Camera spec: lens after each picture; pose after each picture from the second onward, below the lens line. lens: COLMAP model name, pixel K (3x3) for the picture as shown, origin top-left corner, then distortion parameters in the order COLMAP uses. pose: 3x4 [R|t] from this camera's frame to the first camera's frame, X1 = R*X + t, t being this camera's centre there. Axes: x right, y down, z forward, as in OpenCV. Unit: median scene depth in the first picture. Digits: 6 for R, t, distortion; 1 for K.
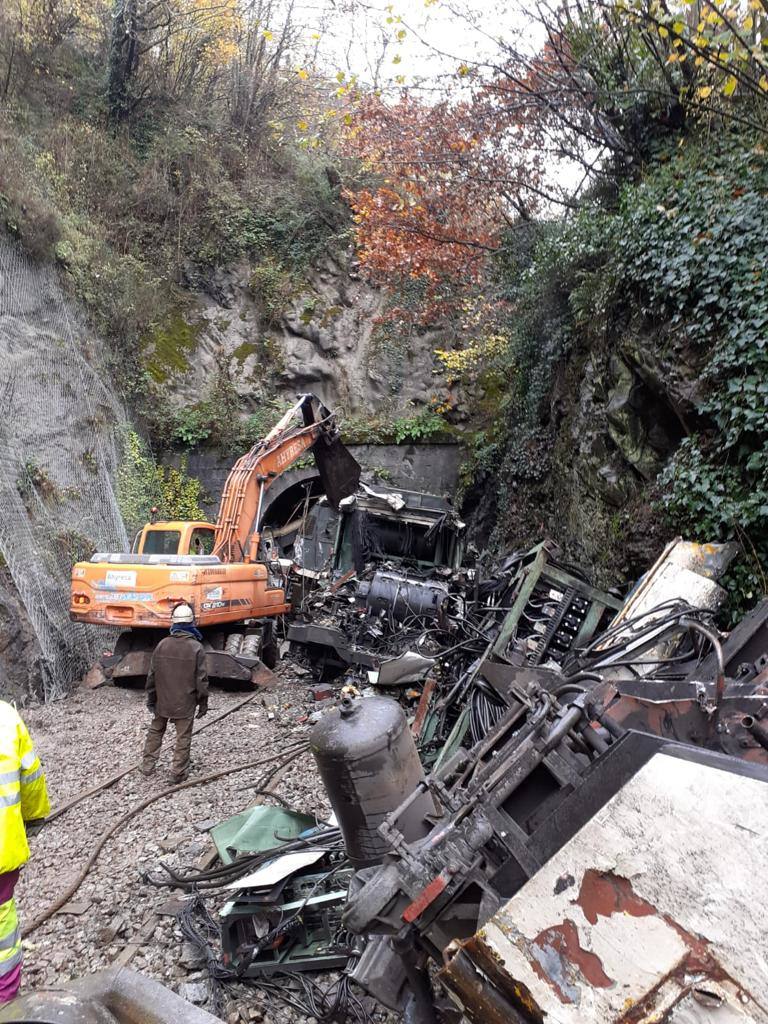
lens RADIAL K [[810.2, 0, 396.3], [0, 810.2, 523.8], [0, 0, 1]] dist [0.099716, -0.180780]
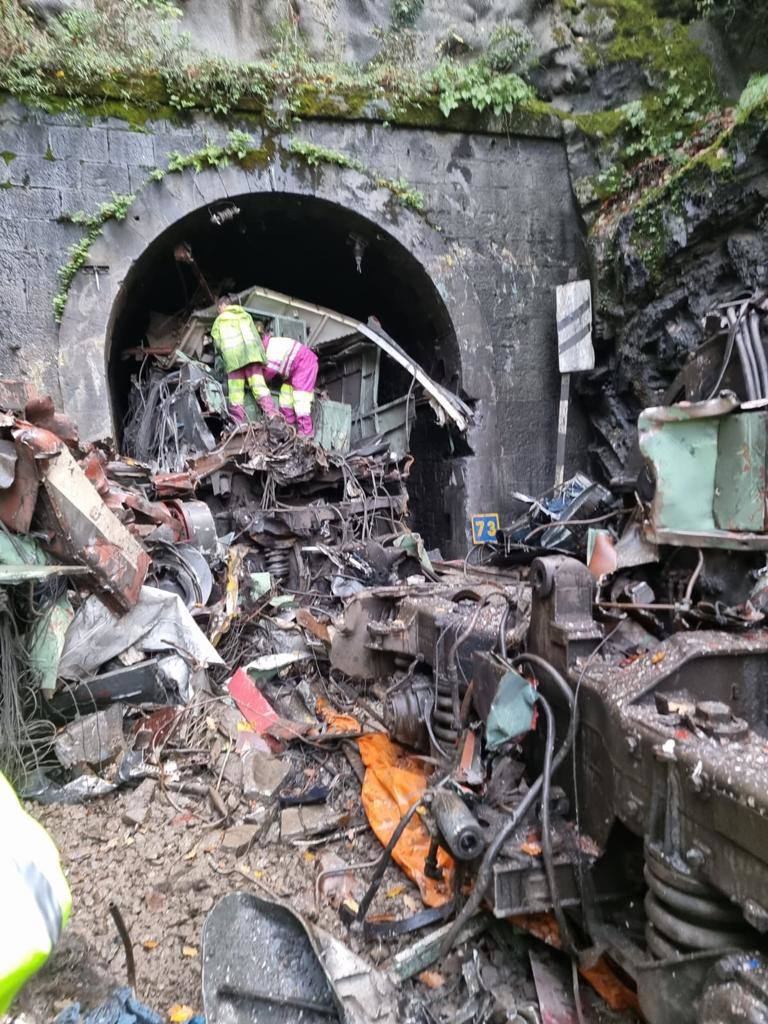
lens RADIAL K [[734.2, 0, 380.0], [0, 734.2, 523.1], [0, 0, 1]] dist [0.086458, -0.087416]
pose [[0.969048, -0.050652, 0.241619, -0.127519], [0.021032, 0.992106, 0.123629, 0.056147], [-0.245973, -0.114721, 0.962464, 0.585908]]
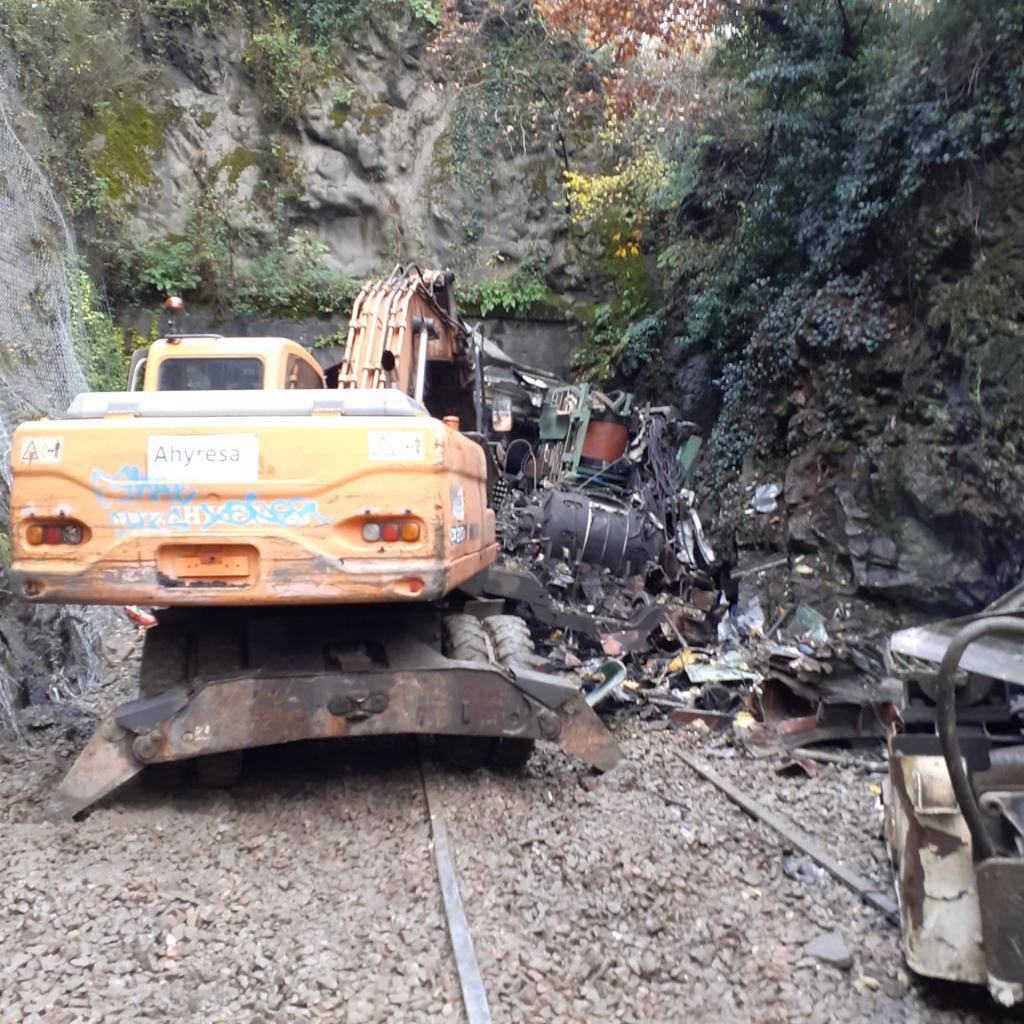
lens RADIAL K [[1068.8, 0, 511.7], [0, 1068.8, 531.1], [0, 0, 1]] dist [0.064123, -0.157270]
pose [[0.979552, 0.020151, 0.200182, -0.144380], [-0.033345, 0.997471, 0.062762, 0.023440], [-0.198411, -0.068153, 0.977747, 0.098723]]
